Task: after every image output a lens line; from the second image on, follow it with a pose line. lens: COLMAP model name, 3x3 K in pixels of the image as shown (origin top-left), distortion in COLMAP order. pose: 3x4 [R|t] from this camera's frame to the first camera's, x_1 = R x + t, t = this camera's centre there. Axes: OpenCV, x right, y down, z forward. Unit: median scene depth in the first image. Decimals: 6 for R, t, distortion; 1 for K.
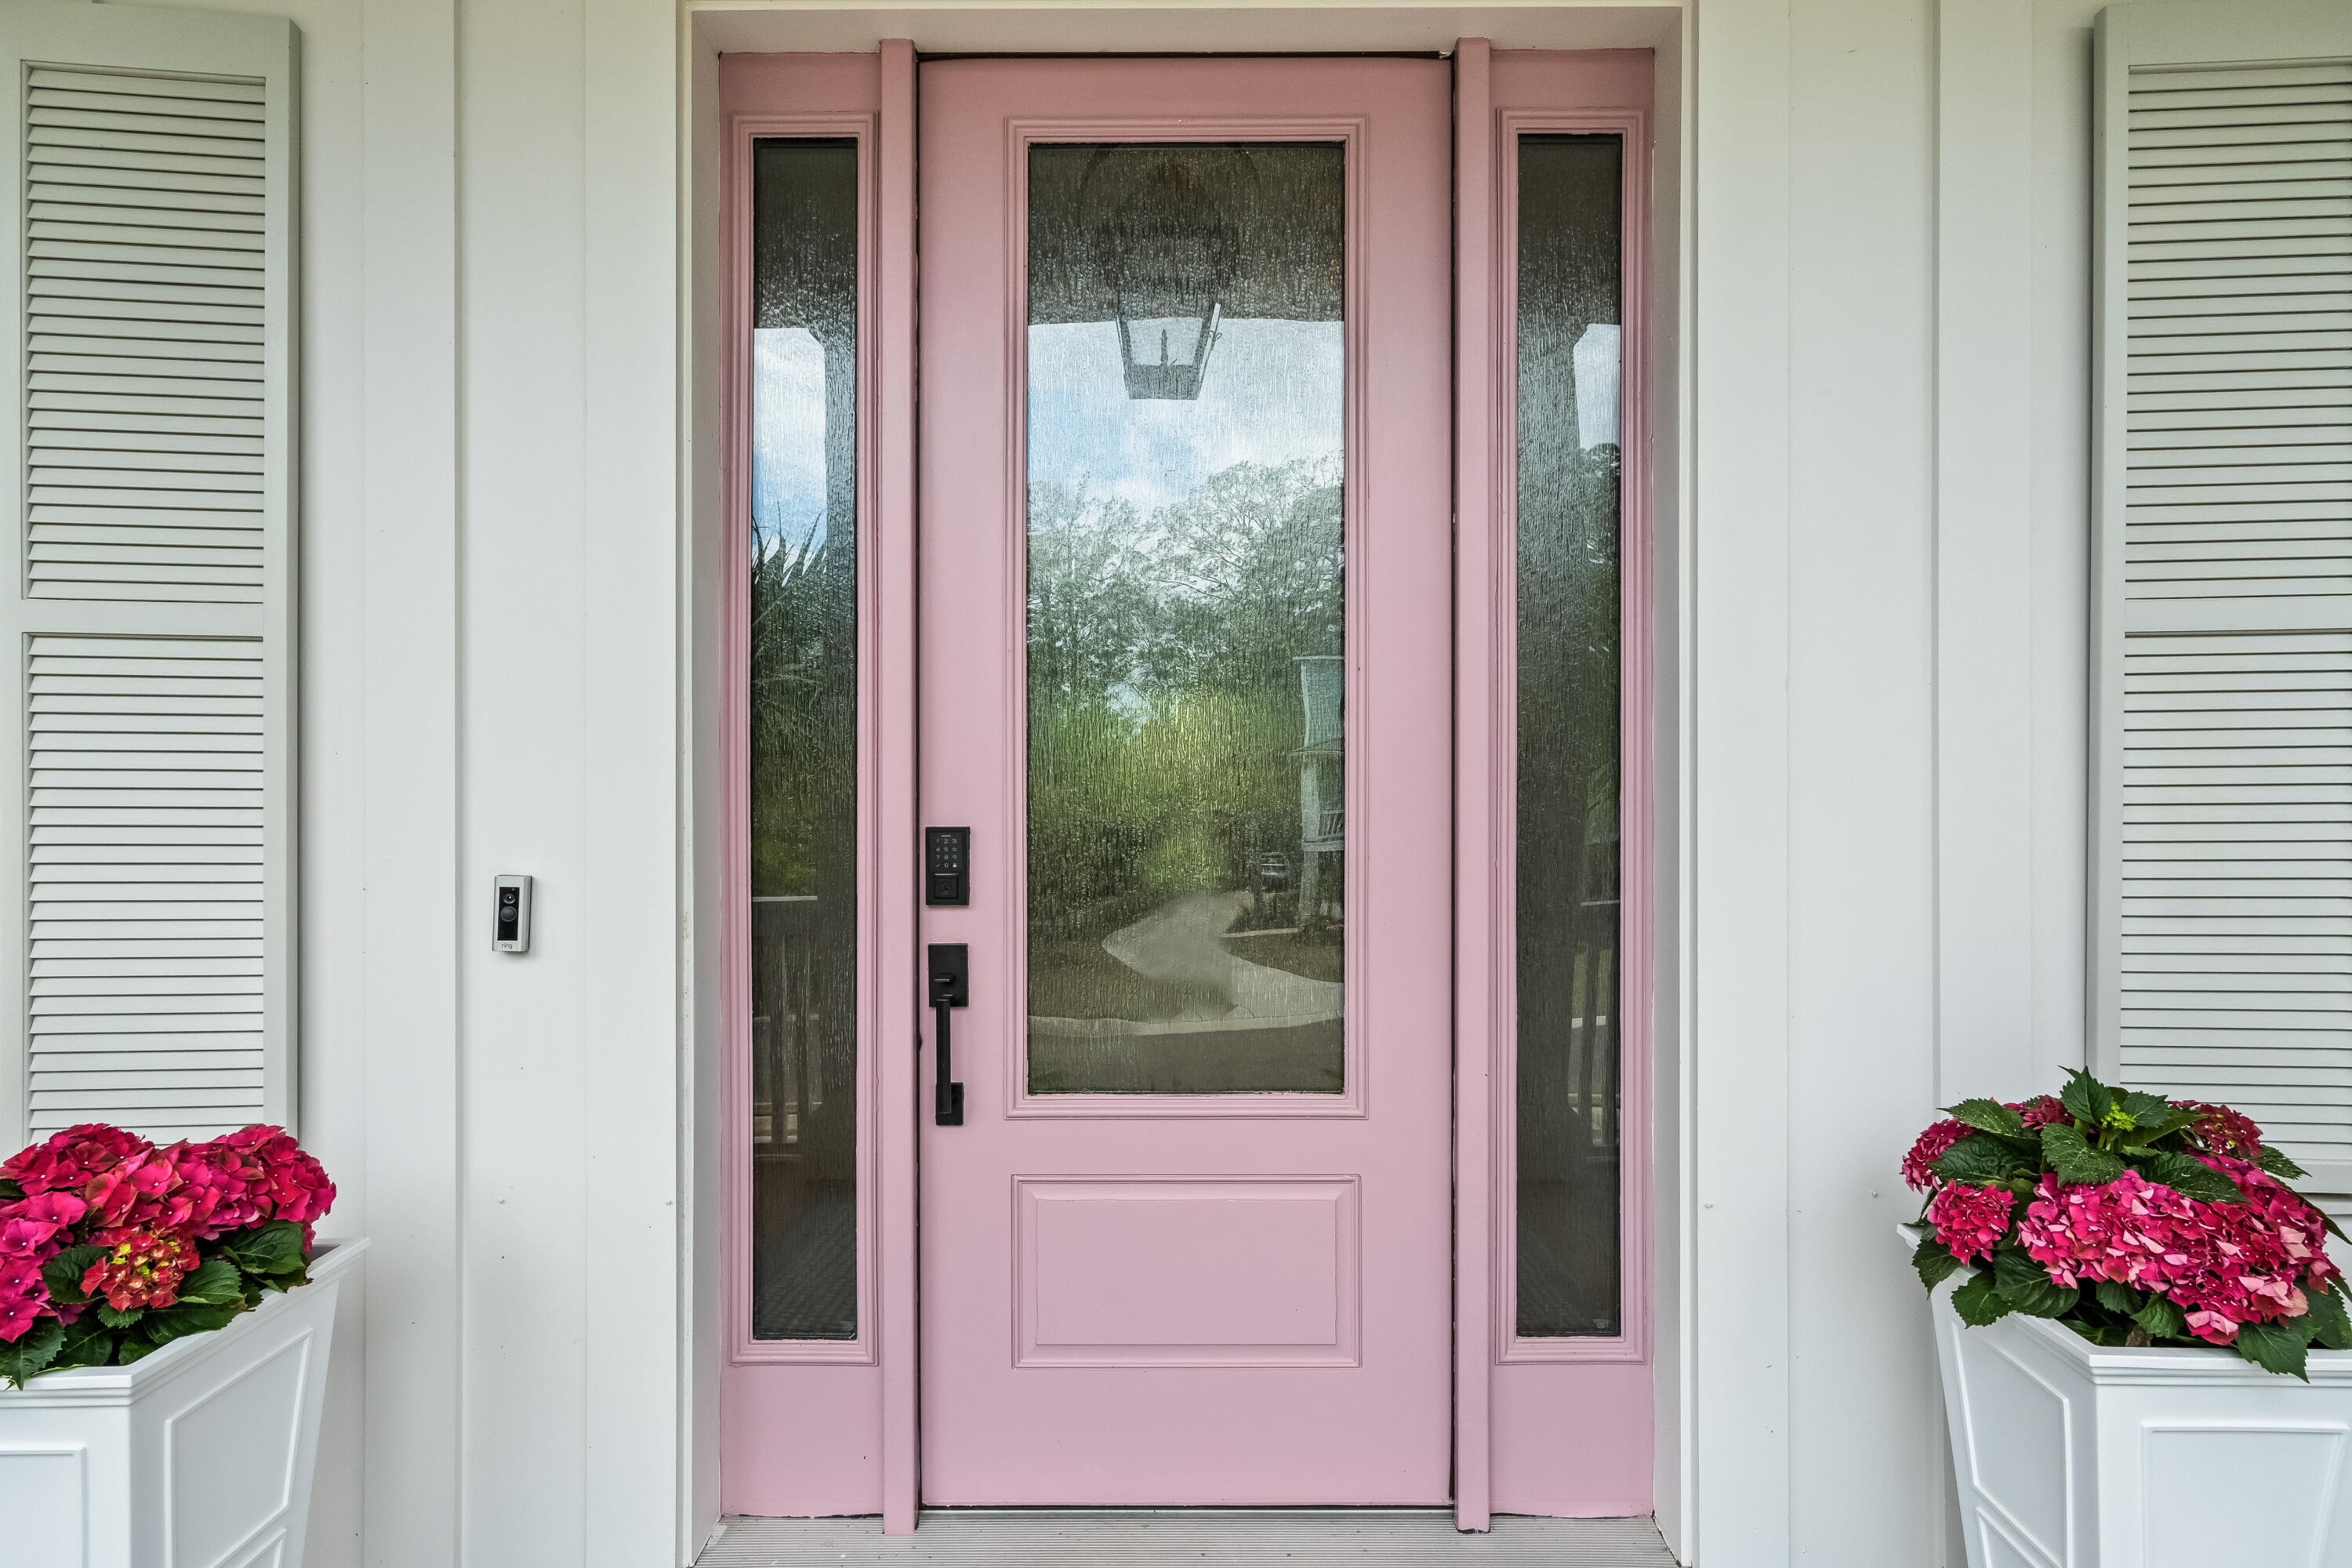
lens RADIAL K [[1197.1, 0, 1177.5], [0, 1197.1, 795.9], [0, 0, 1]] dist [0.012813, 0.001743]
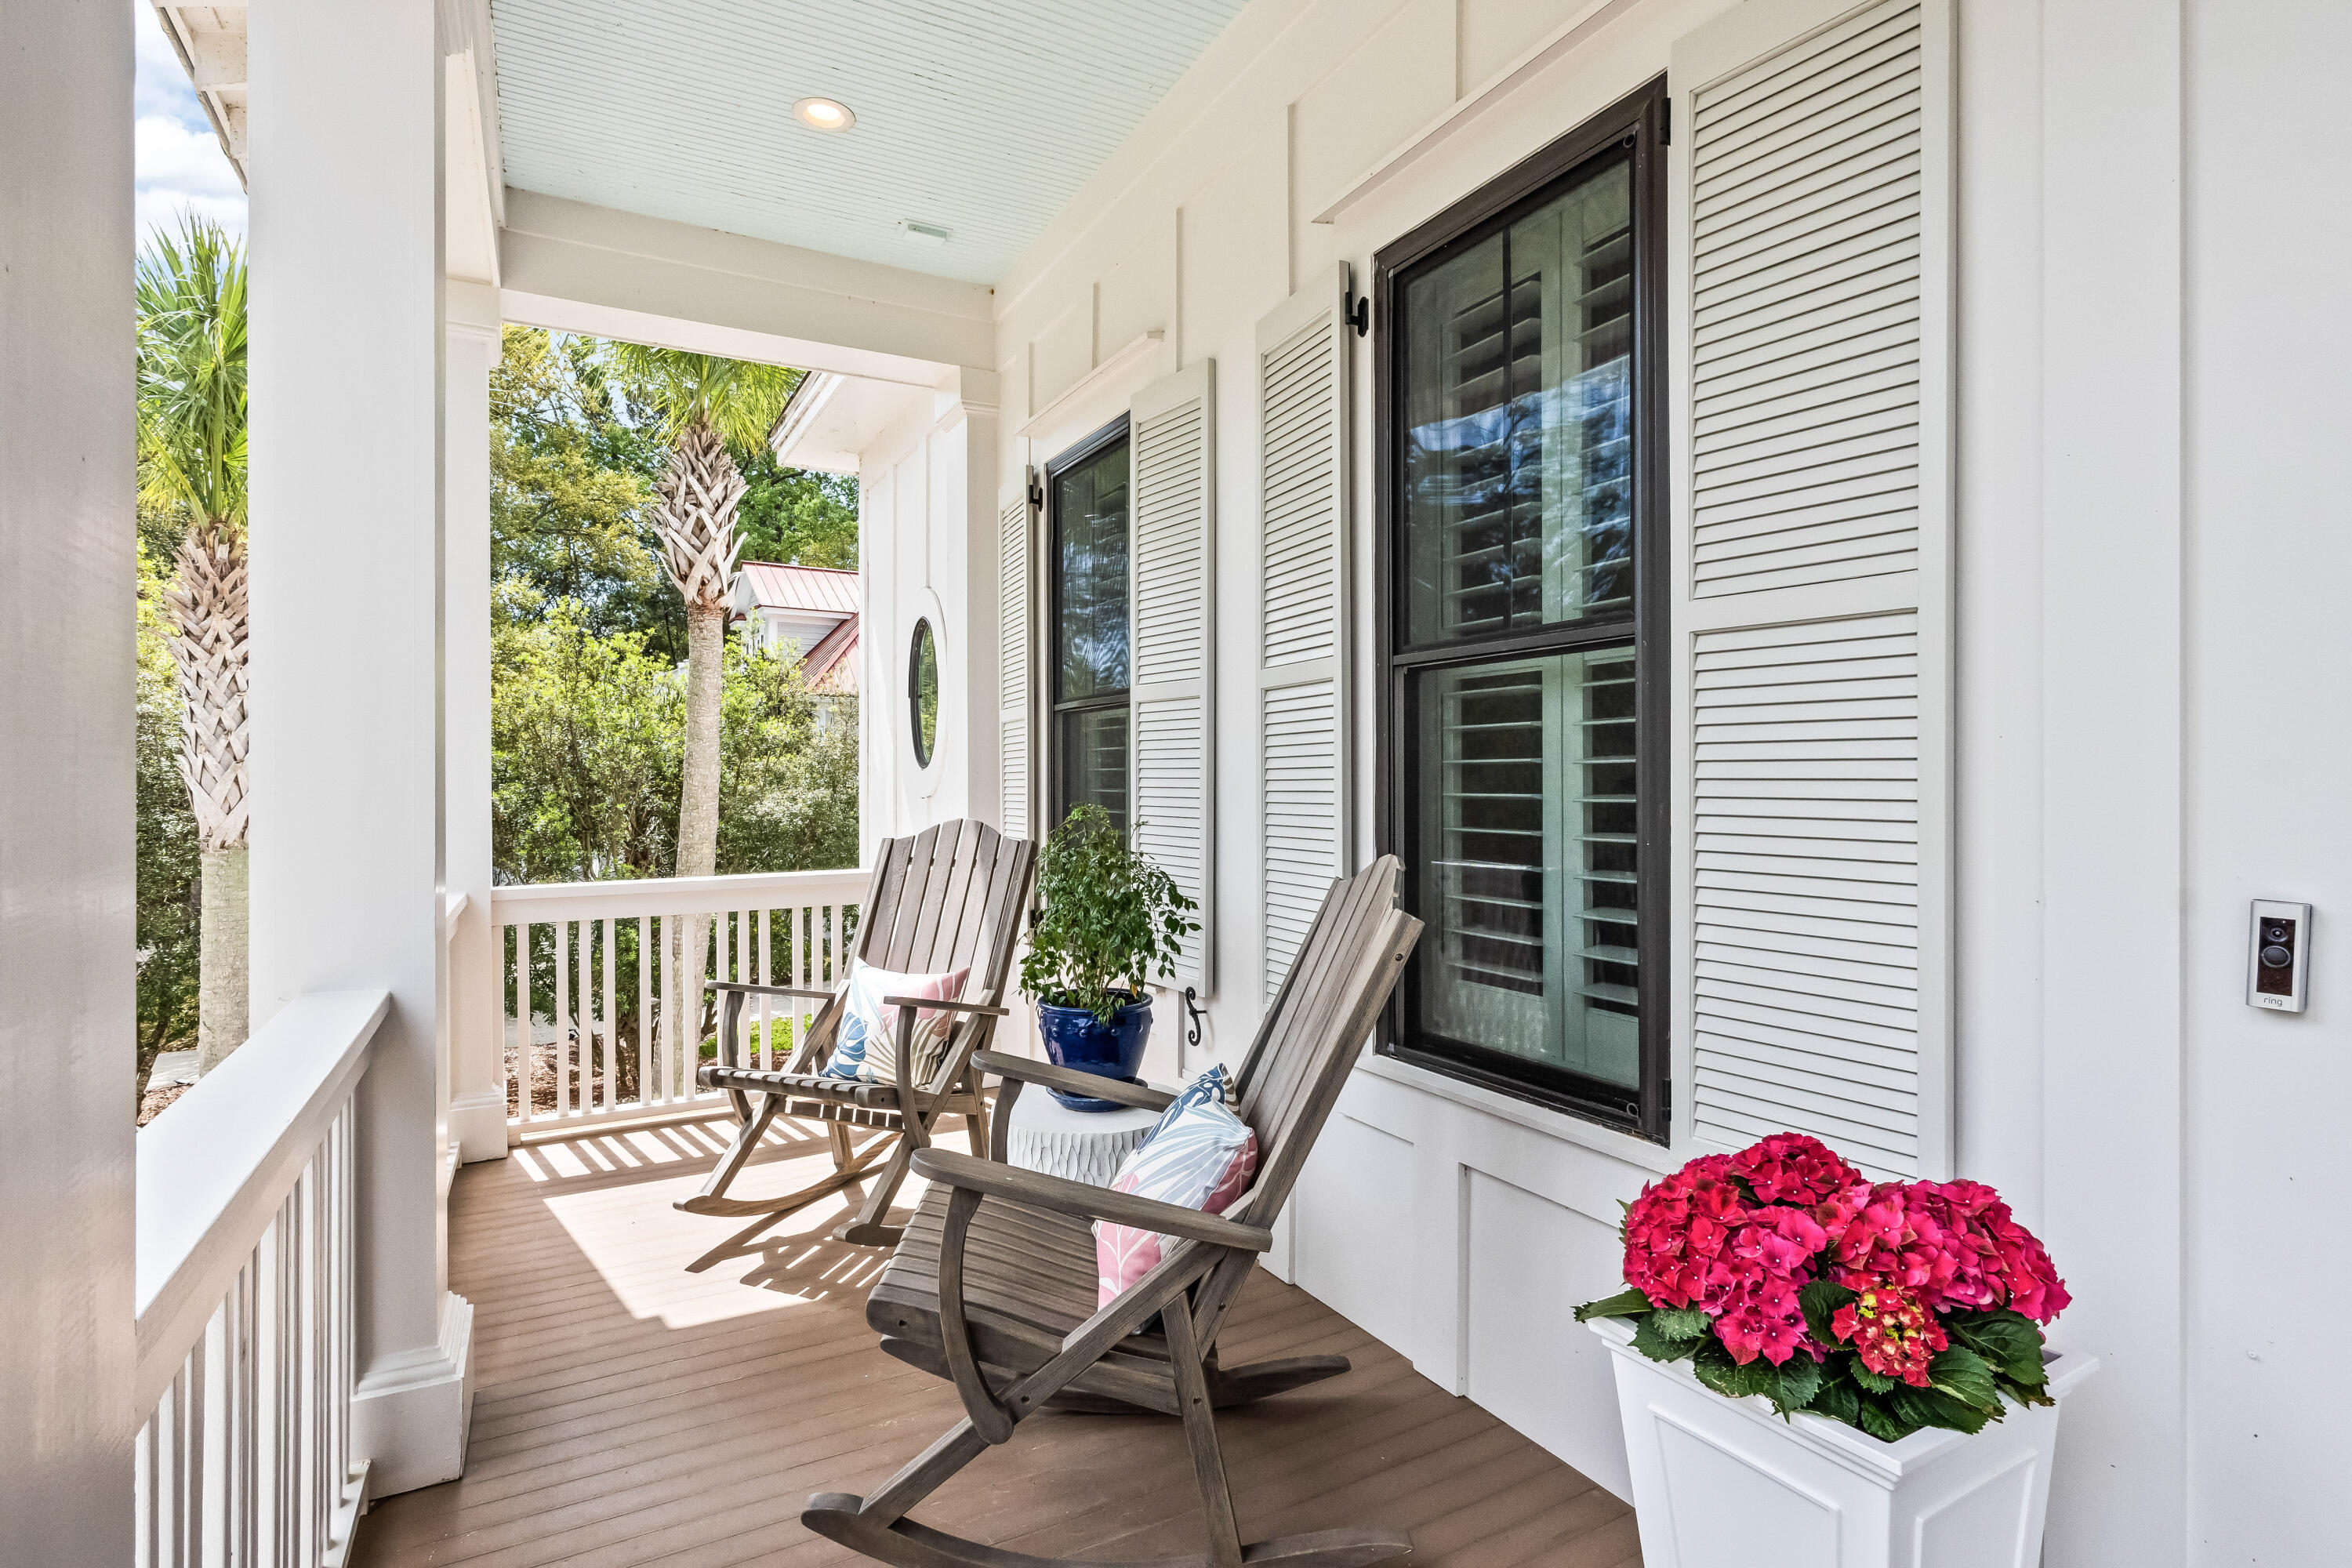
lens RADIAL K [[1197.1, 0, 1177.5], [0, 1197.1, 783.6], [0, 0, 1]] dist [0.012813, 0.001743]
pose [[0.494464, 0.000798, -0.869198, -0.347240], [-0.000660, 1.000000, 0.000543, -0.003818], [0.869198, 0.000305, 0.494464, 0.122277]]
